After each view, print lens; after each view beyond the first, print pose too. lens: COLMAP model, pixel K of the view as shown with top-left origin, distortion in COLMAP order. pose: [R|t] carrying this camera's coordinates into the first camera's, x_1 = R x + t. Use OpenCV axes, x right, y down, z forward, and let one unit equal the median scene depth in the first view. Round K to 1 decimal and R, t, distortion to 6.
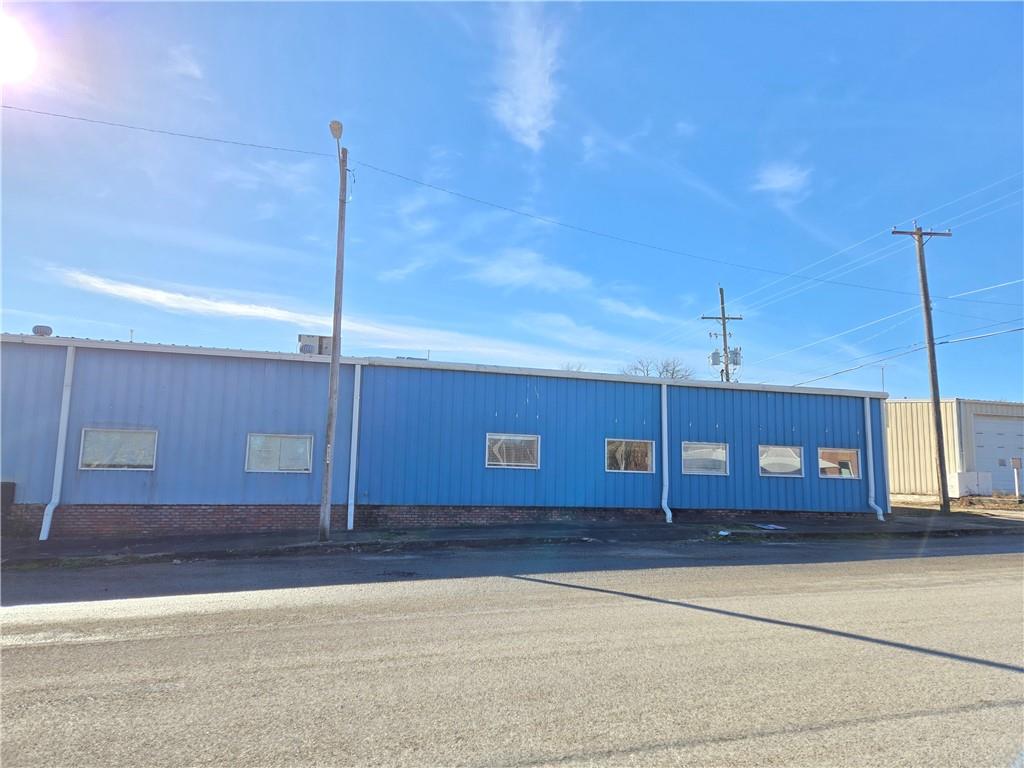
lens RADIAL K [[657.8, 0, 511.2], [0, 657.8, 411.9], [0, 0, 1]] dist [0.093881, -0.071699]
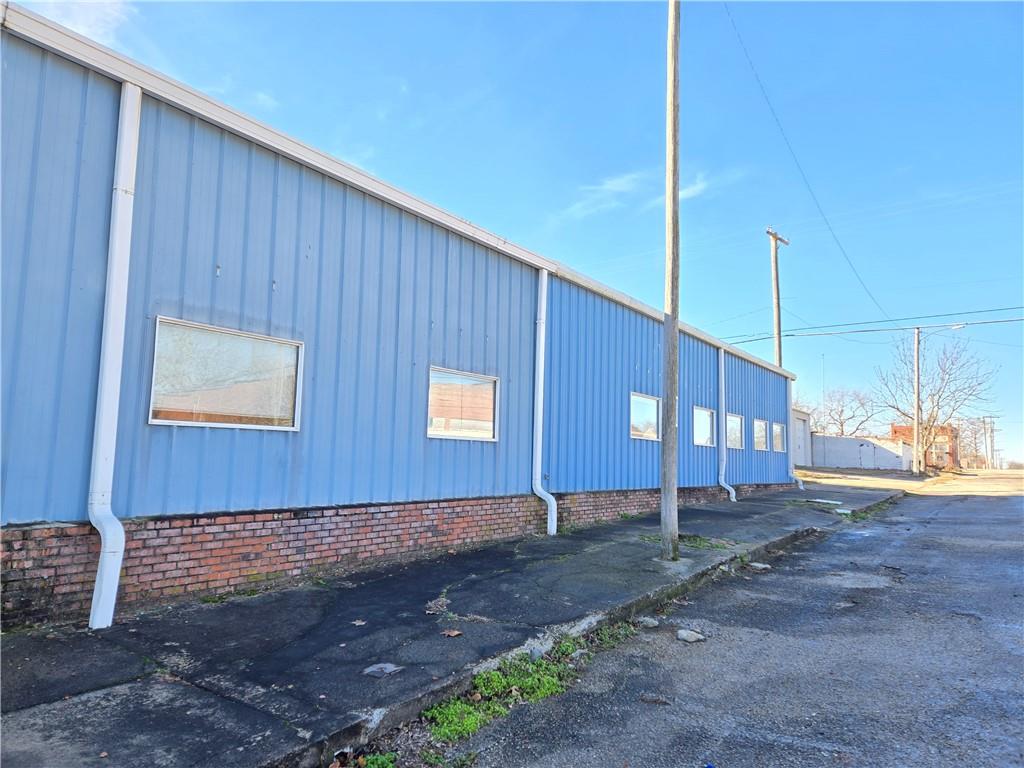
lens RADIAL K [[657.8, 0, 511.2], [0, 657.8, 411.9], [0, 0, 1]] dist [0.093881, -0.071699]
pose [[0.811786, 0.028108, 0.583278, -0.647466], [-0.037815, 0.999275, 0.004475, 0.064832], [-0.582729, -0.025690, 0.812260, 0.543024]]
